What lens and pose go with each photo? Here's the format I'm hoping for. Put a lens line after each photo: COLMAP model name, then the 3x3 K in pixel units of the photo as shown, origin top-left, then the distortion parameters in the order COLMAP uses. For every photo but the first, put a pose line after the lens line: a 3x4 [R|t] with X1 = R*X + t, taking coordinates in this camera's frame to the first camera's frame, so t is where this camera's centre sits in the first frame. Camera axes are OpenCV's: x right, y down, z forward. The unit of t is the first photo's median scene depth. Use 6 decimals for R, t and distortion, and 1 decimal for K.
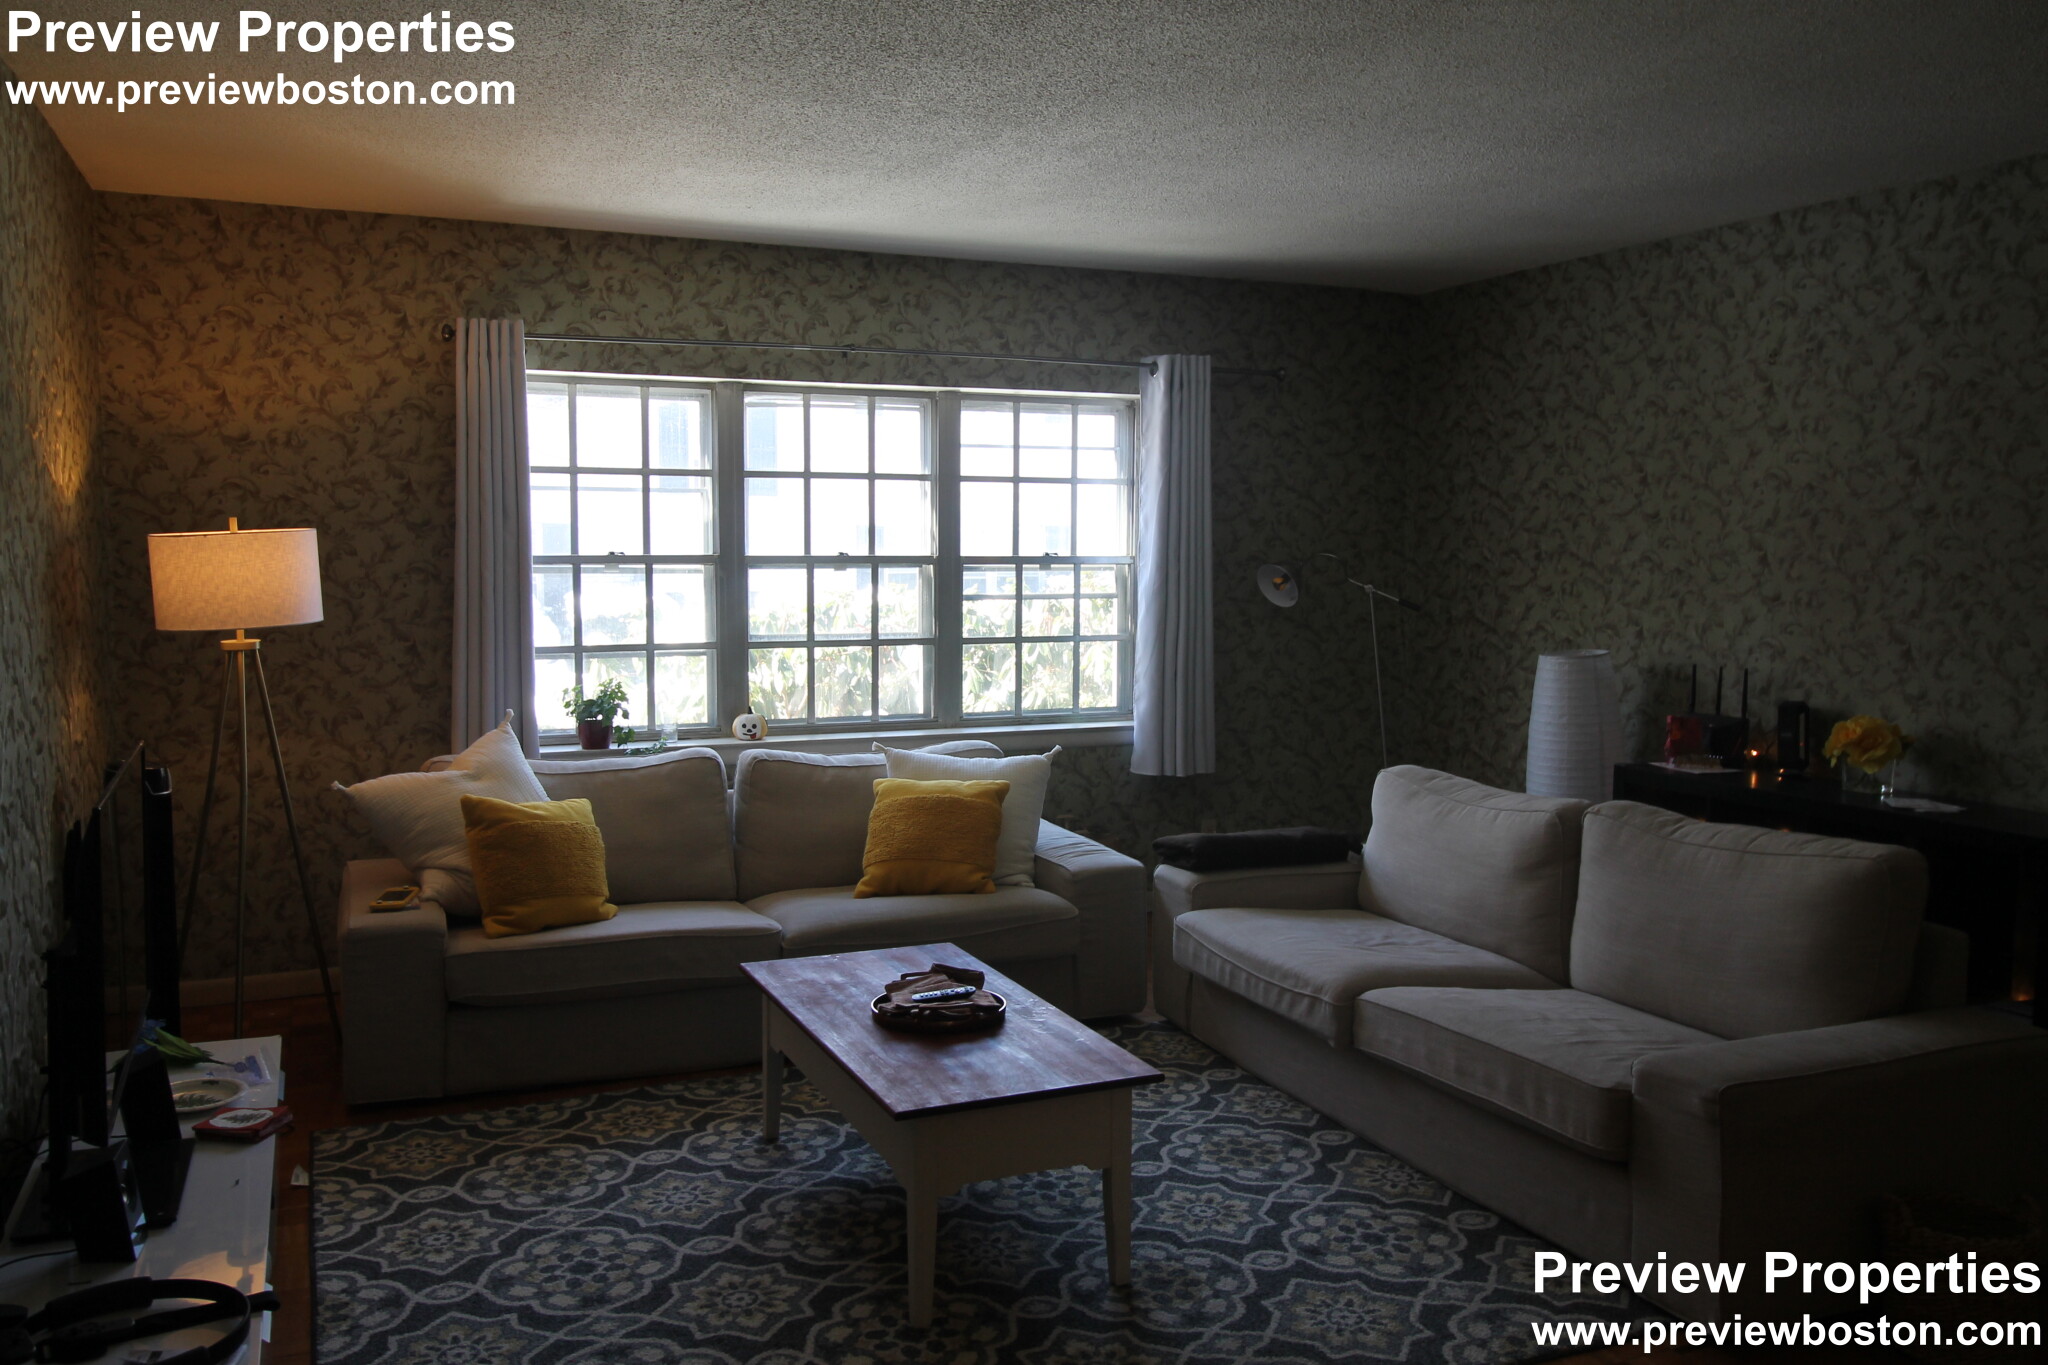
lens RADIAL K [[1822.7, 0, 1024.0], [0, 1822.7, 682.5], [0, 0, 1]] dist [0.203770, -0.004612]
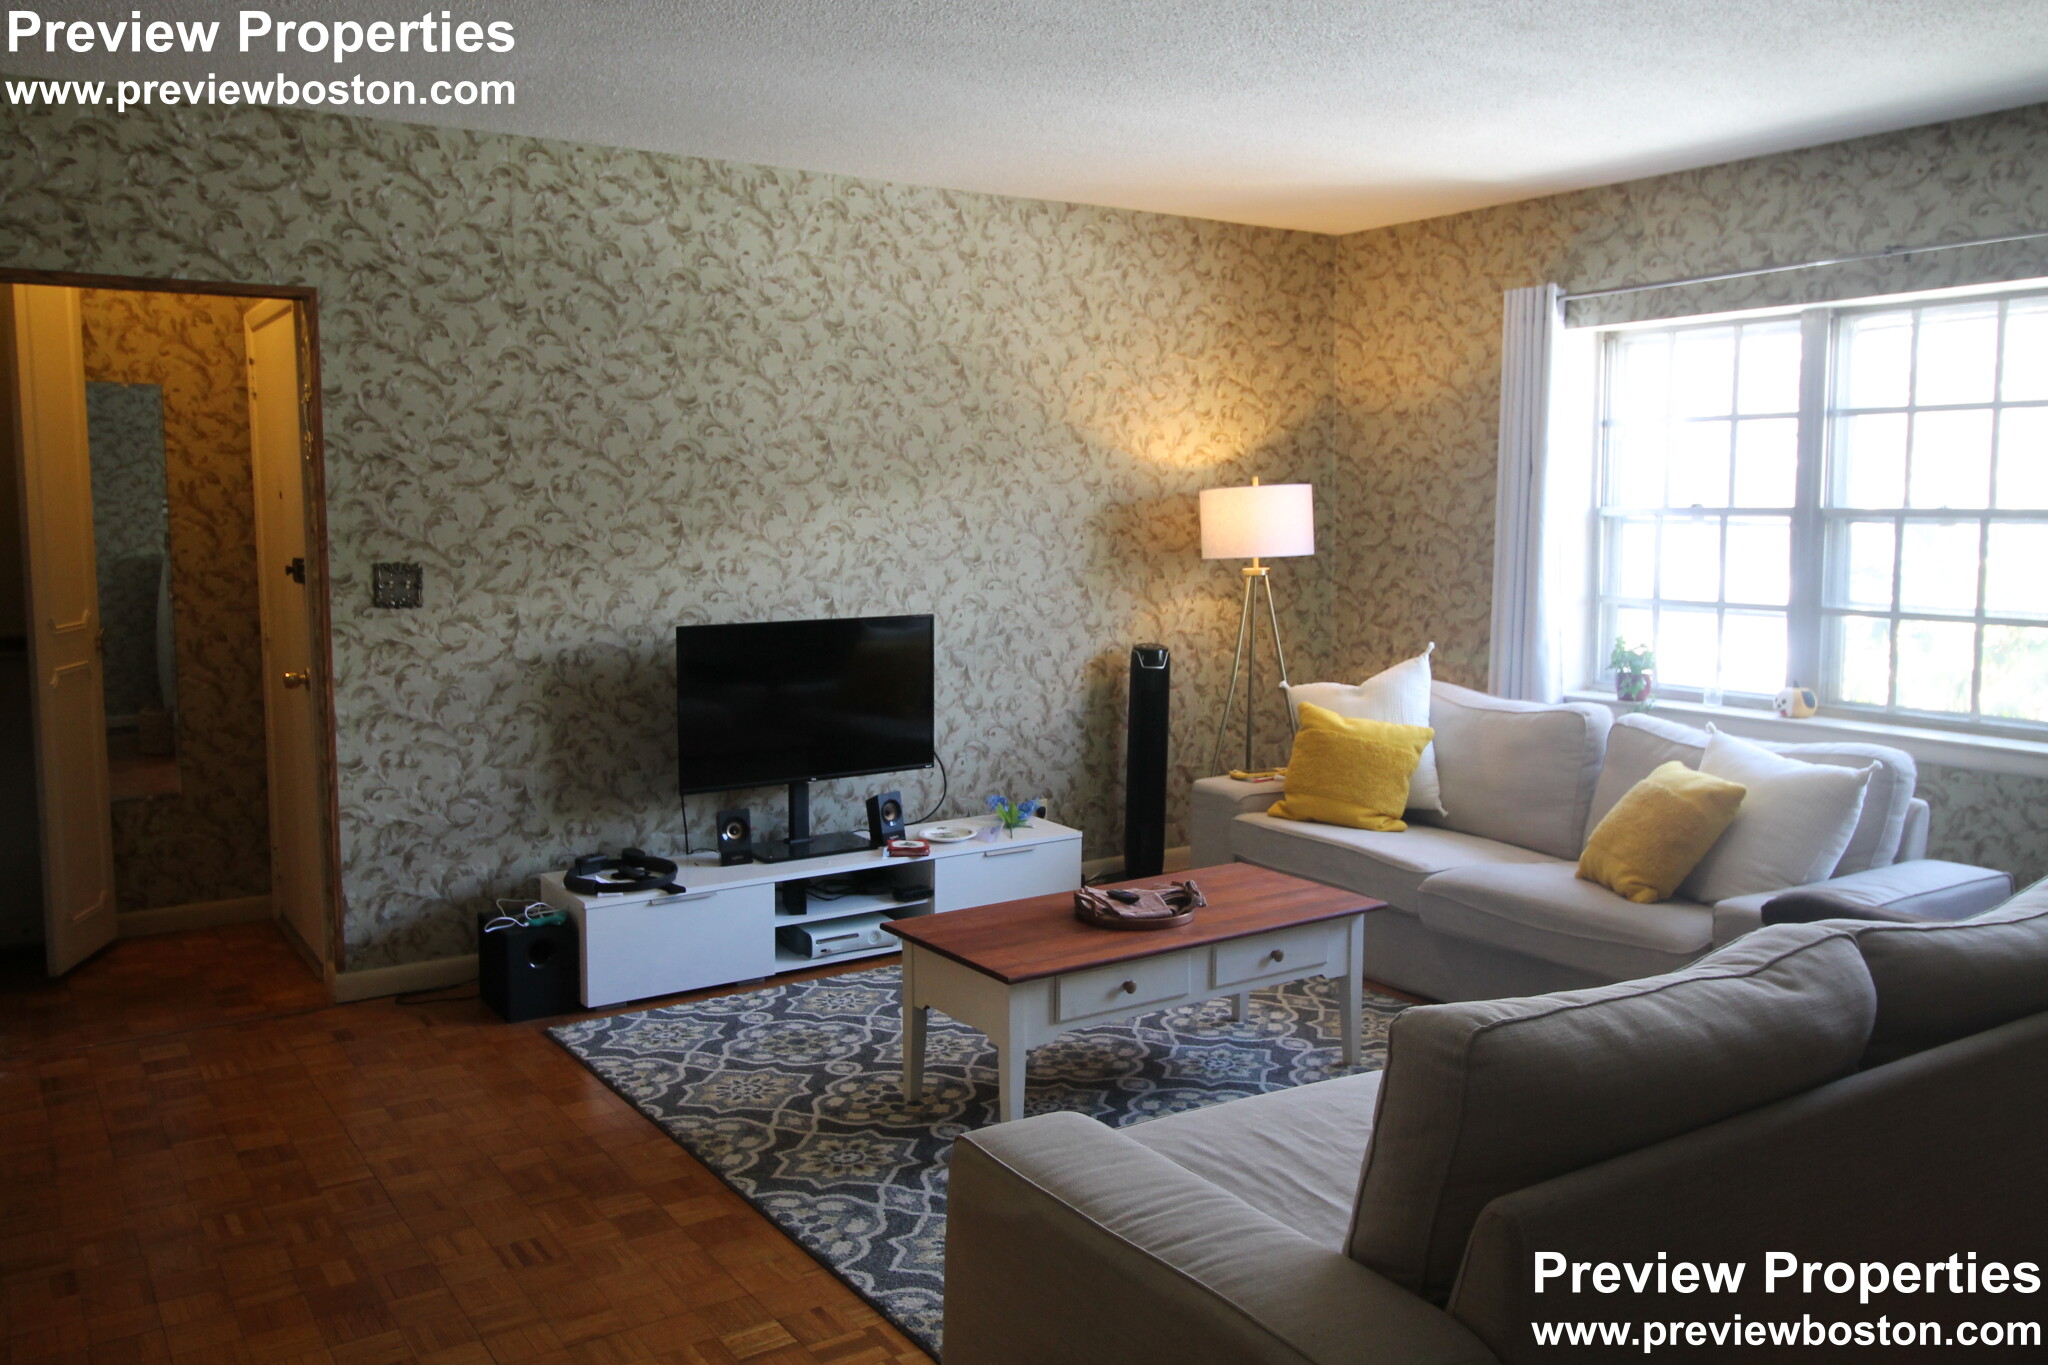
lens RADIAL K [[1822.7, 0, 1024.0], [0, 1822.7, 682.5], [0, 0, 1]] dist [0.203770, -0.004612]
pose [[0.173193, 0.111551, -0.978550, 0.722290], [-0.081914, 0.991754, 0.098559, -0.047662], [0.981475, 0.063088, 0.180903, 0.508015]]
